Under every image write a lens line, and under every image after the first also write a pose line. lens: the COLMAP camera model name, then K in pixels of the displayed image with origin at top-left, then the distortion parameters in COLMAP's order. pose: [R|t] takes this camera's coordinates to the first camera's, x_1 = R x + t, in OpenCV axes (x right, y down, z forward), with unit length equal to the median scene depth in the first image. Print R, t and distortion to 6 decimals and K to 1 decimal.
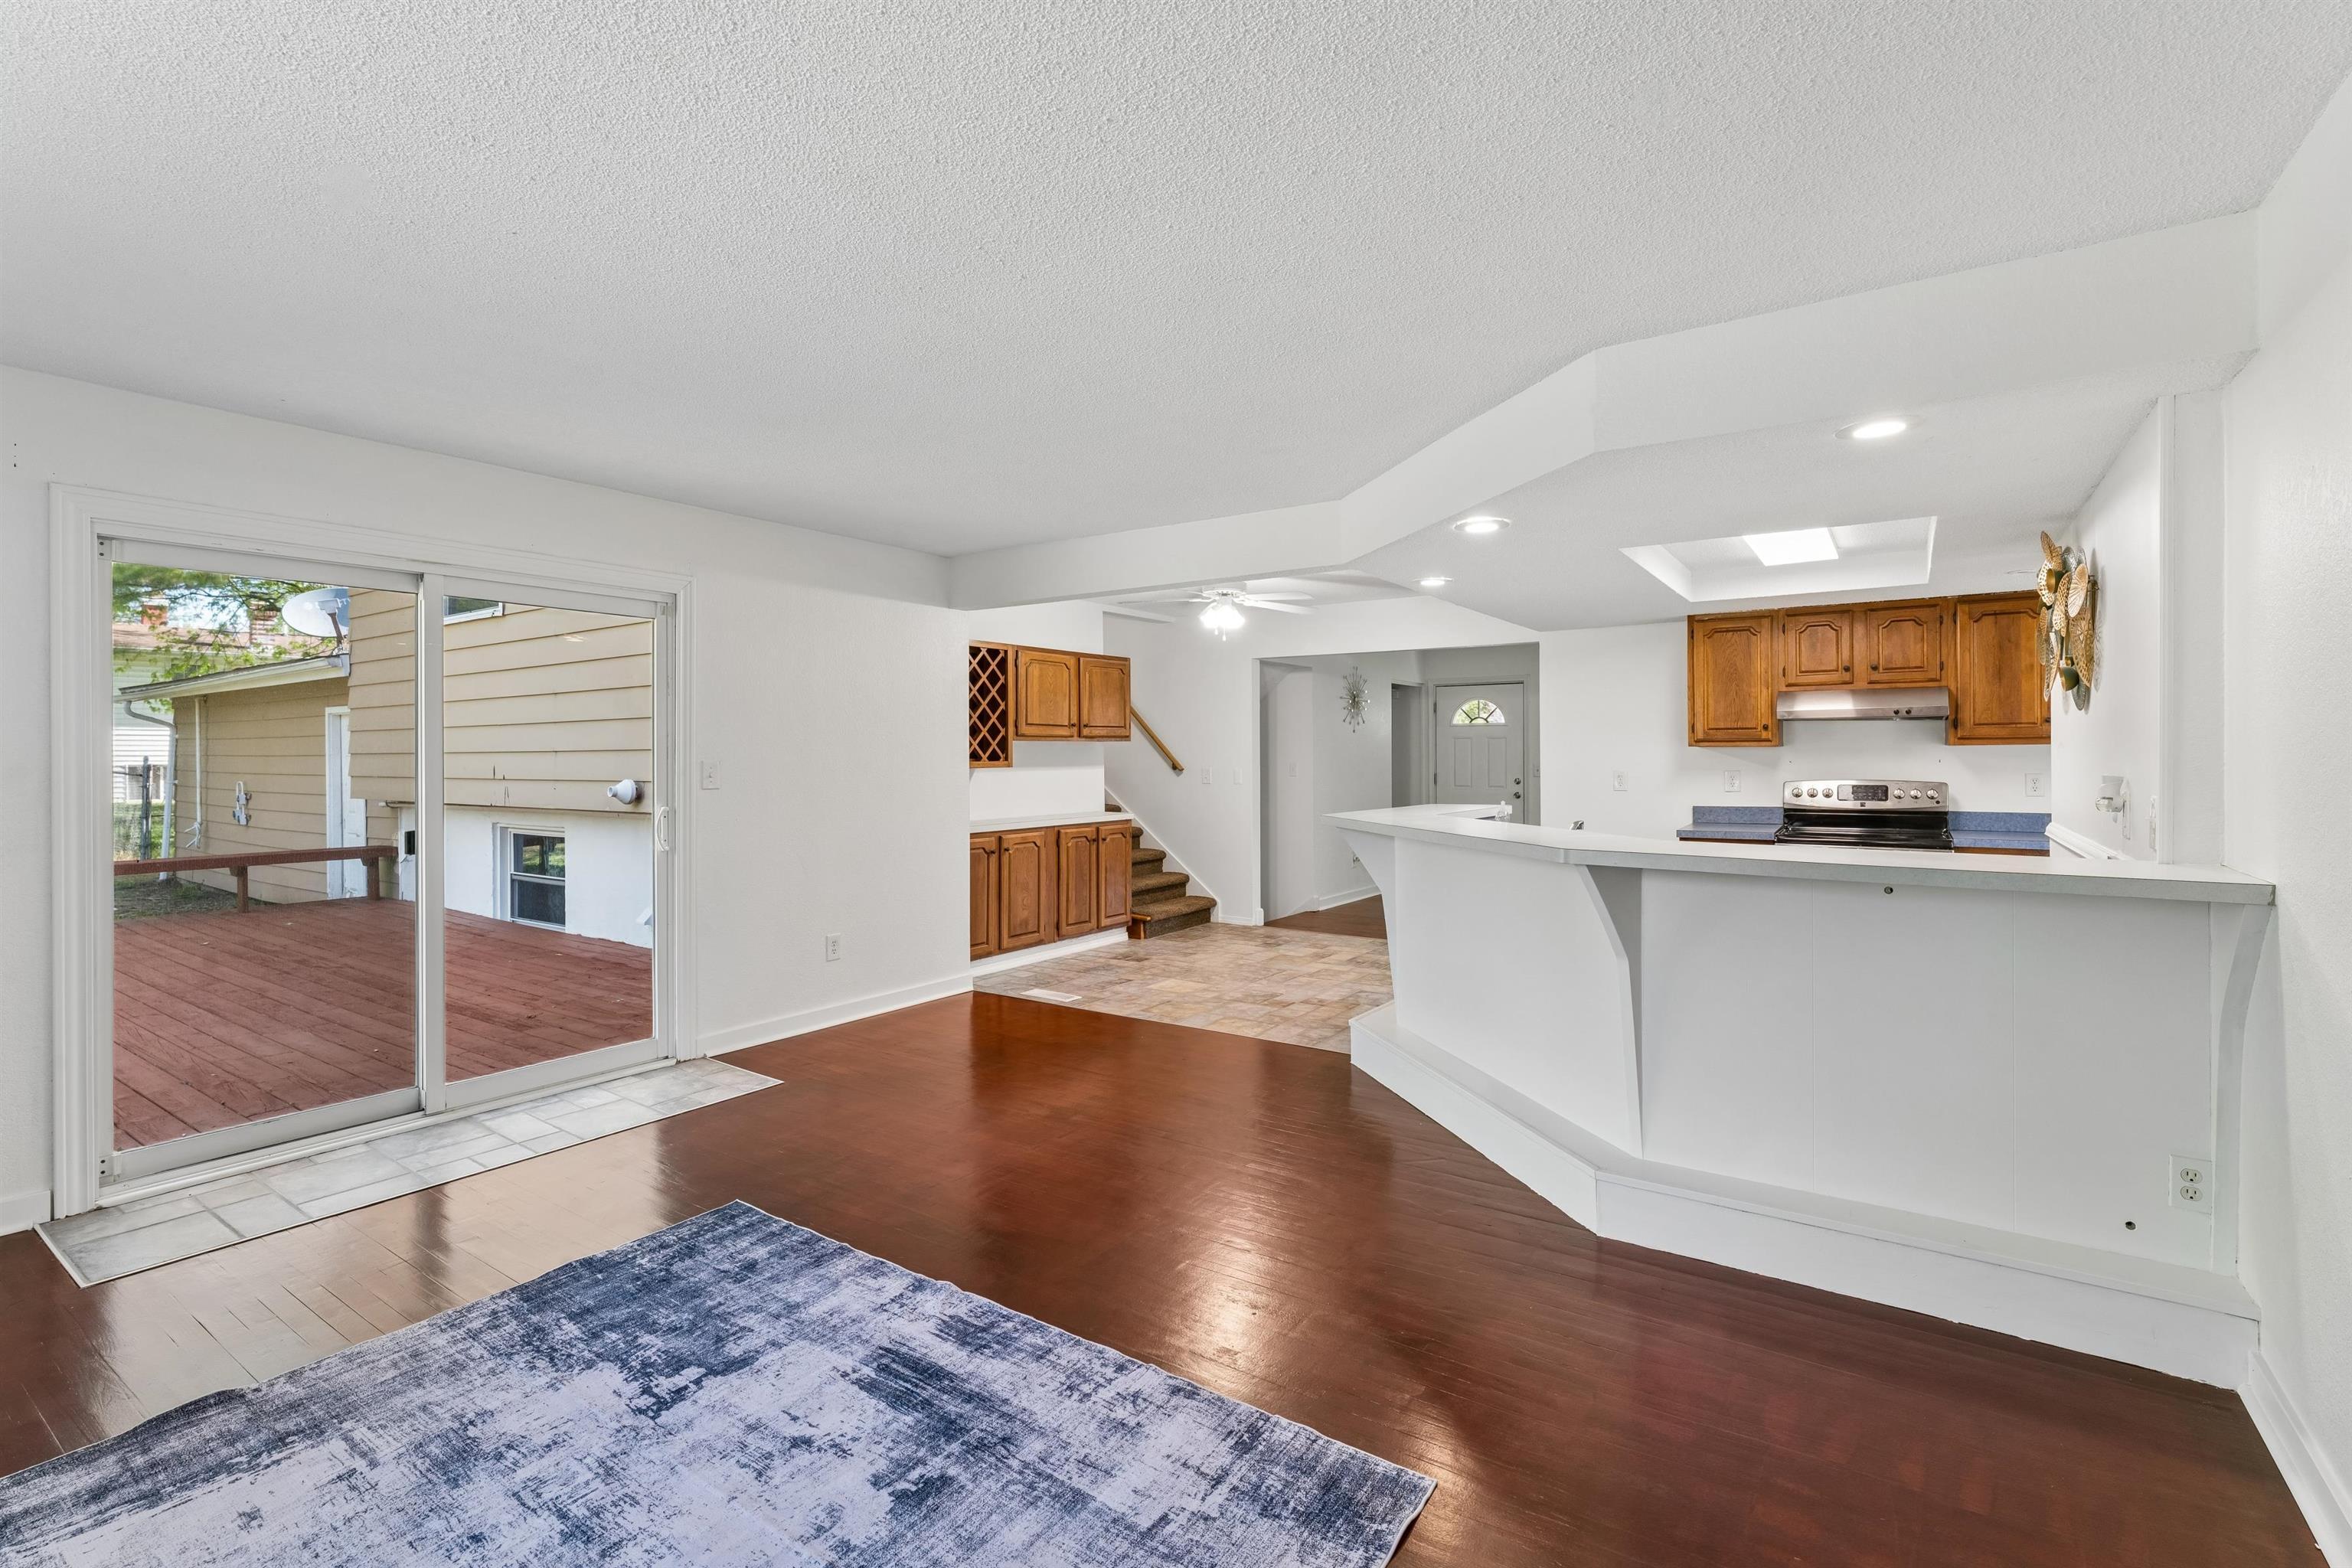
lens RADIAL K [[1068.2, 0, 1160.0], [0, 1068.2, 753.7], [0, 0, 1]] dist [0.021109, -0.007175]
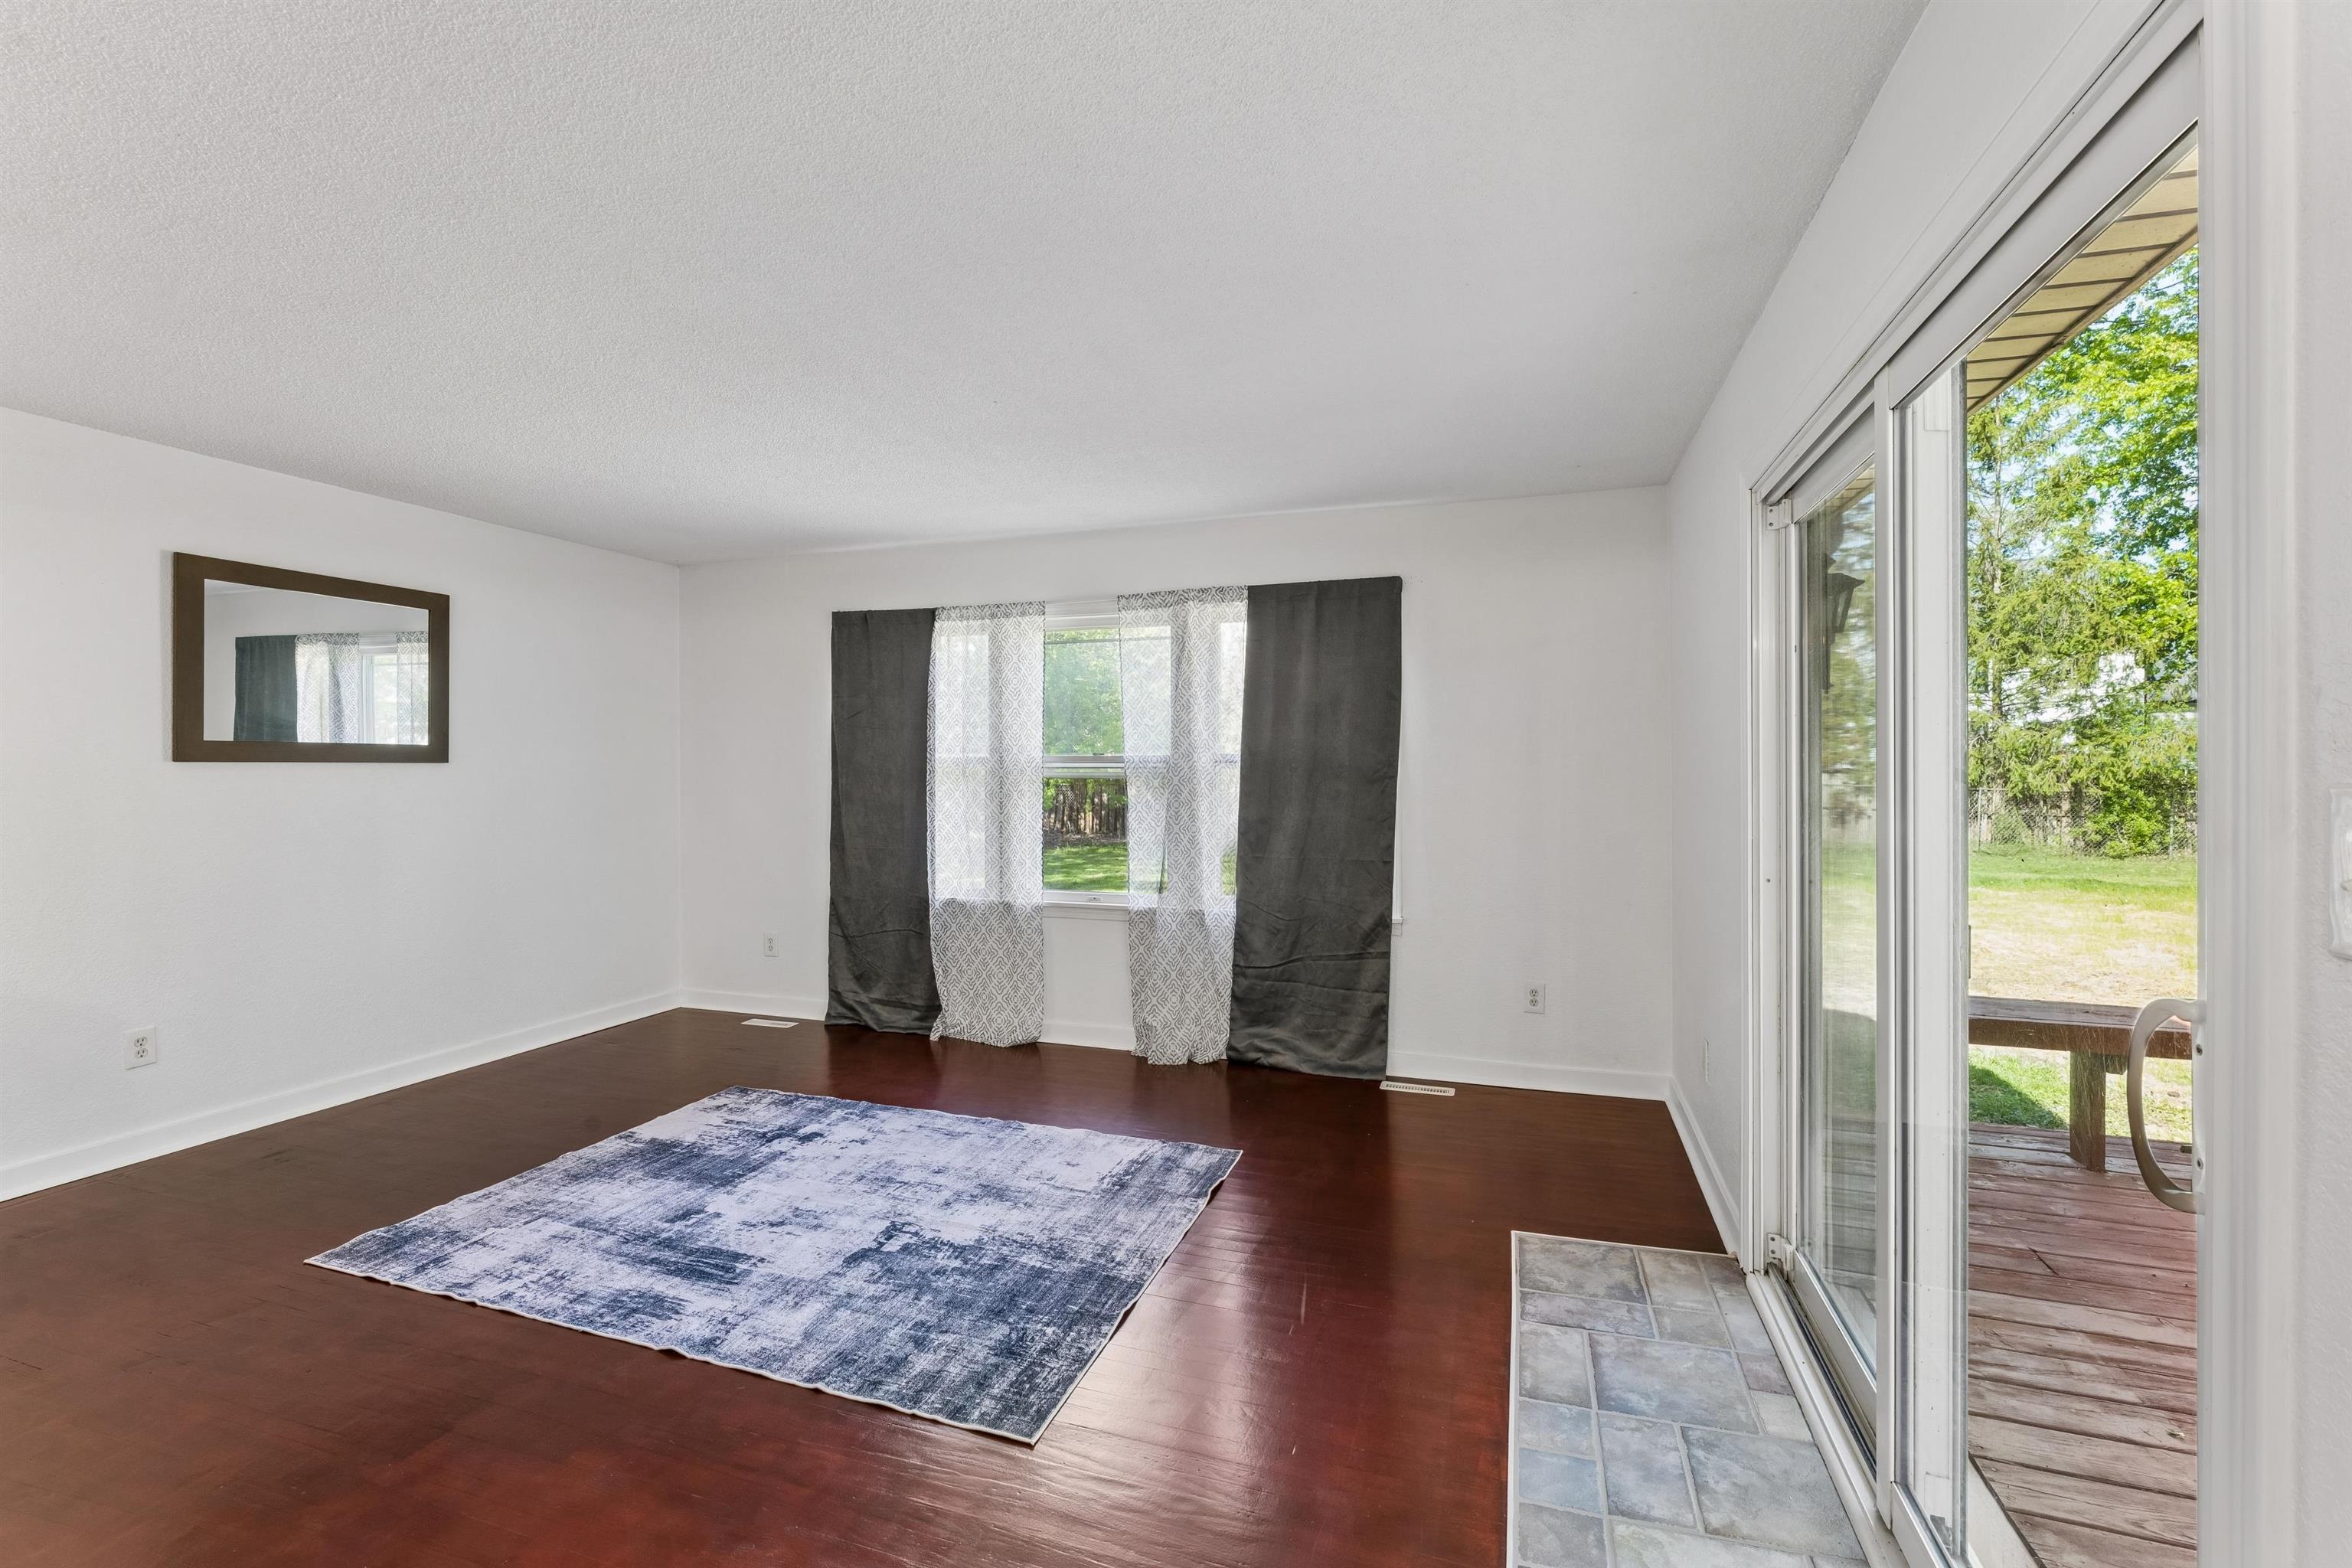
lens RADIAL K [[1001.9, 0, 1176.0], [0, 1001.9, 784.0], [0, 0, 1]] dist [0.001539, -0.000082]
pose [[-0.960505, 0.008108, -0.278143, -0.437182], [0.003834, 0.999866, 0.015908, 0.006197], [0.278235, 0.014213, -0.960408, 2.254676]]
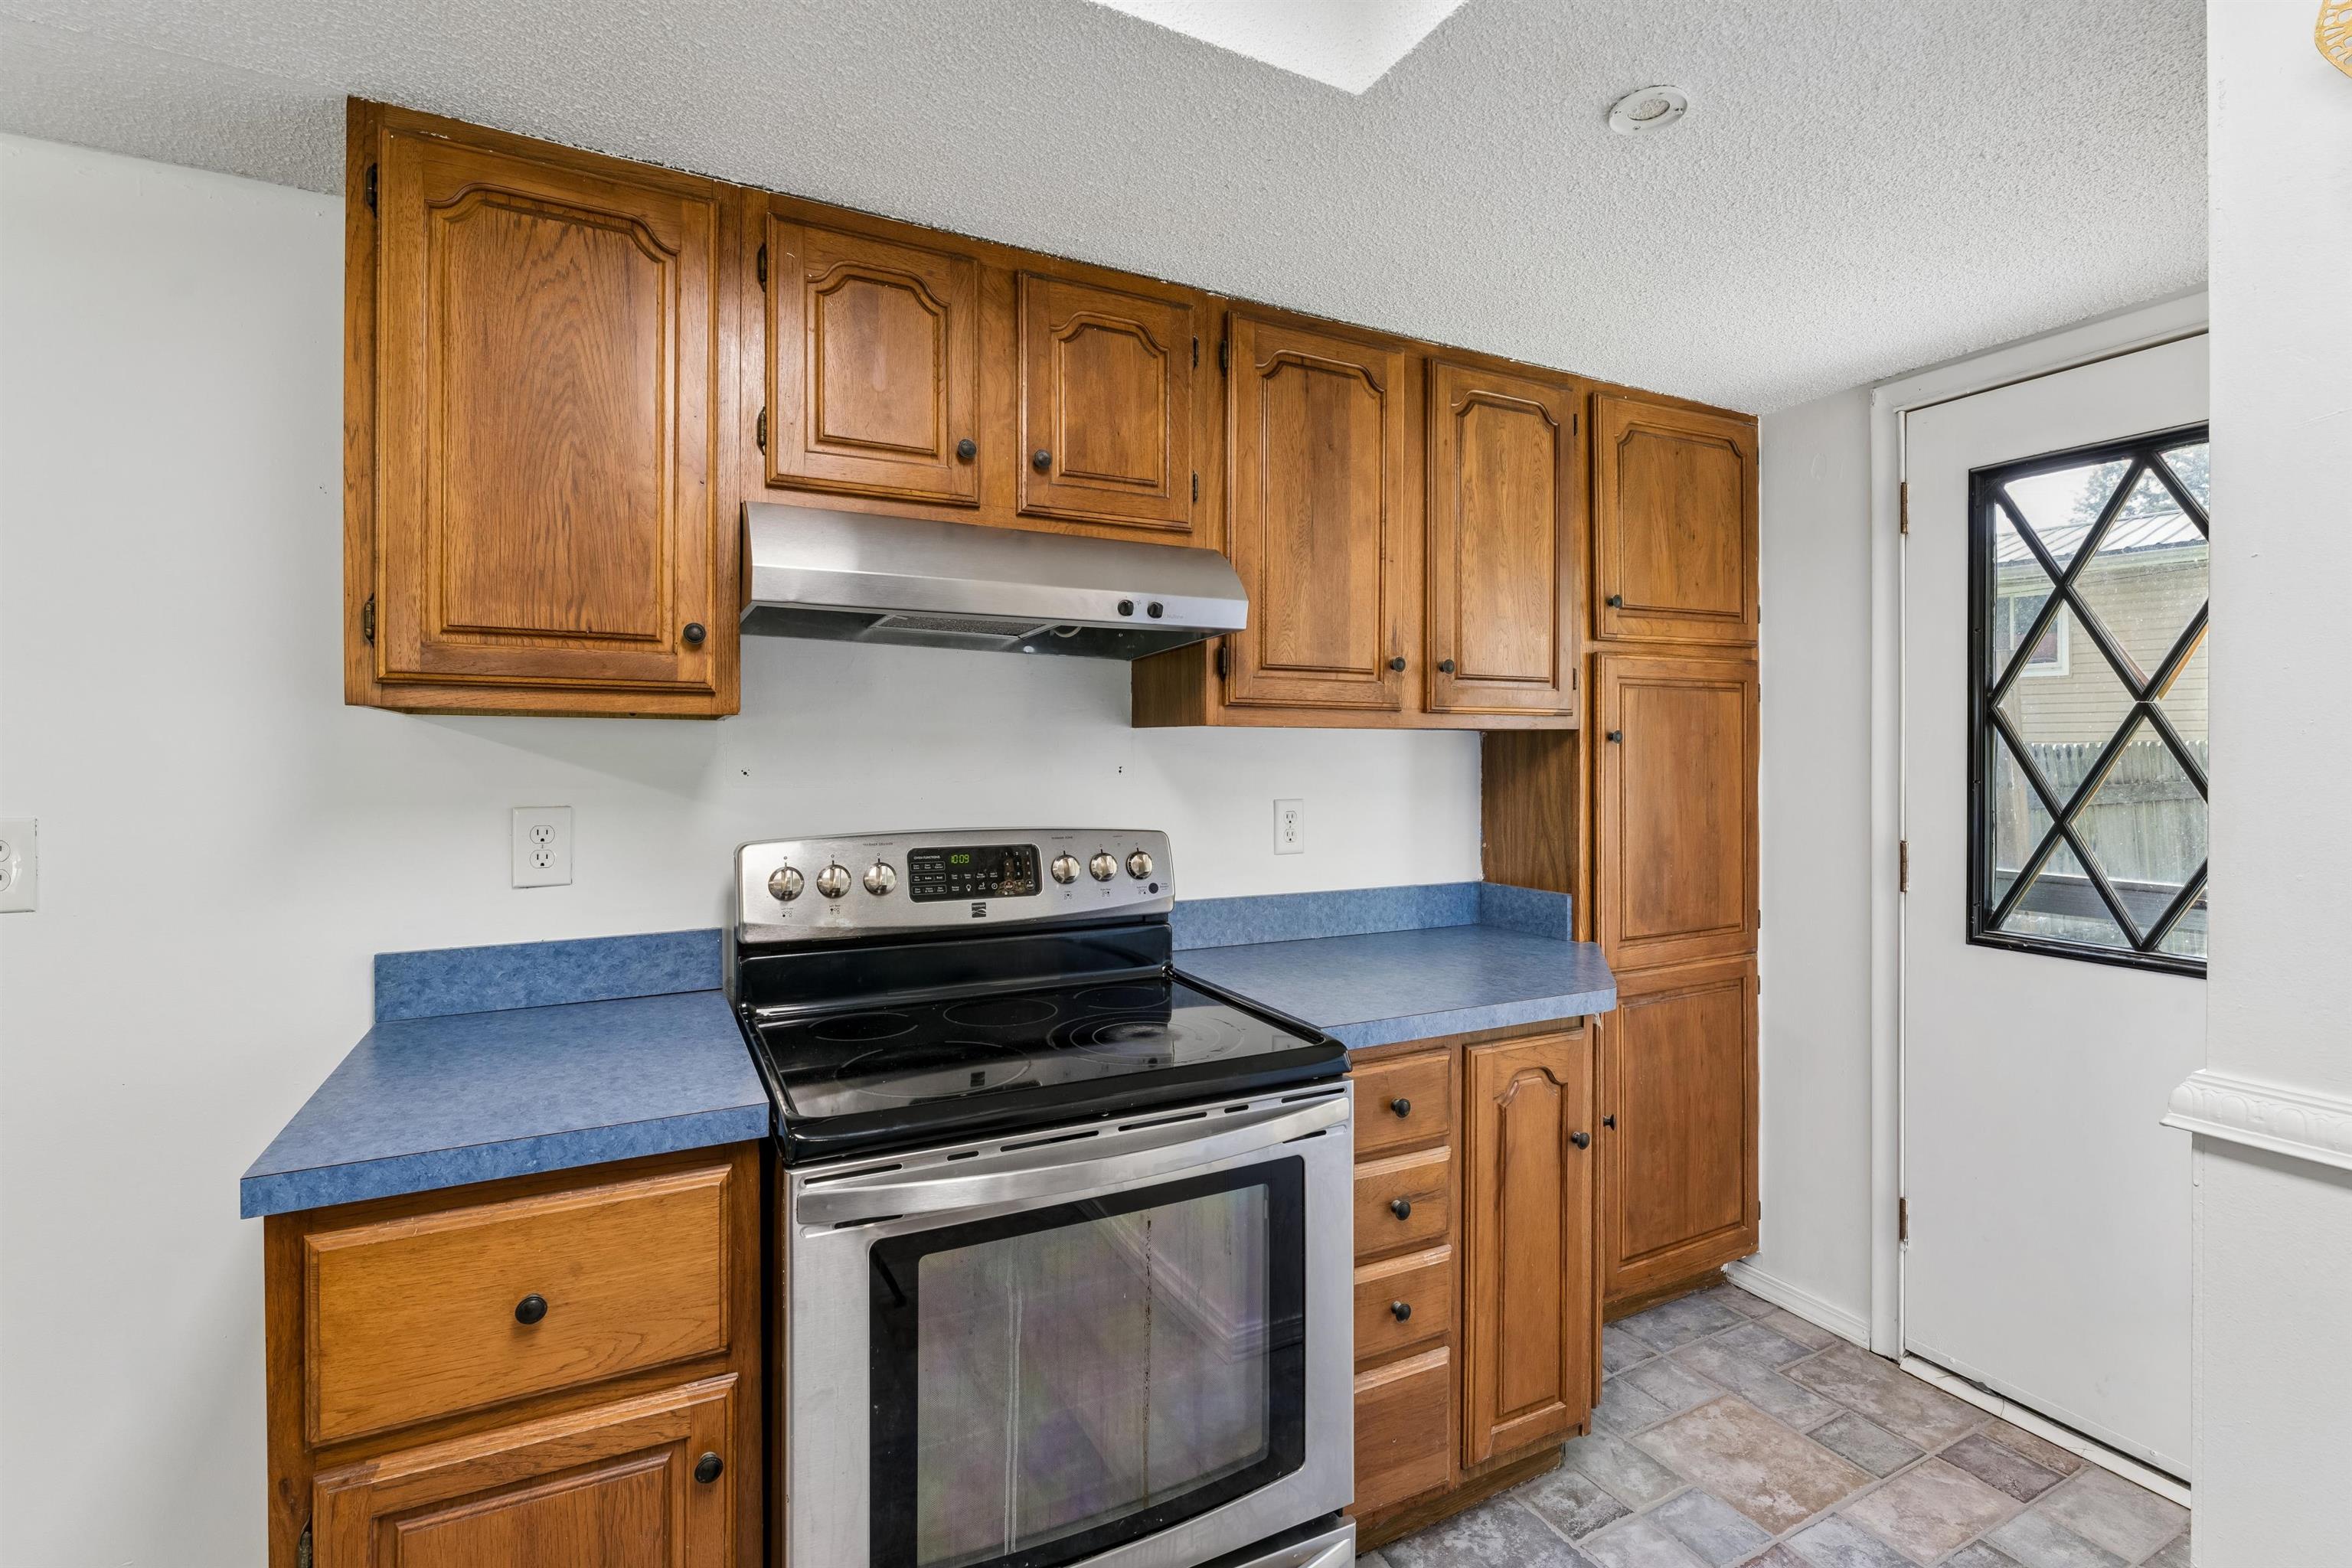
lens RADIAL K [[1065.4, 0, 1205.5], [0, 1065.4, 754.3], [0, 0, 1]] dist [-0.002047, -0.000414]
pose [[0.460004, 0.008830, 0.887873, 1.040215], [-0.006182, 0.999958, -0.006742, 0.009398], [-0.887896, -0.002388, 0.460039, 2.035735]]
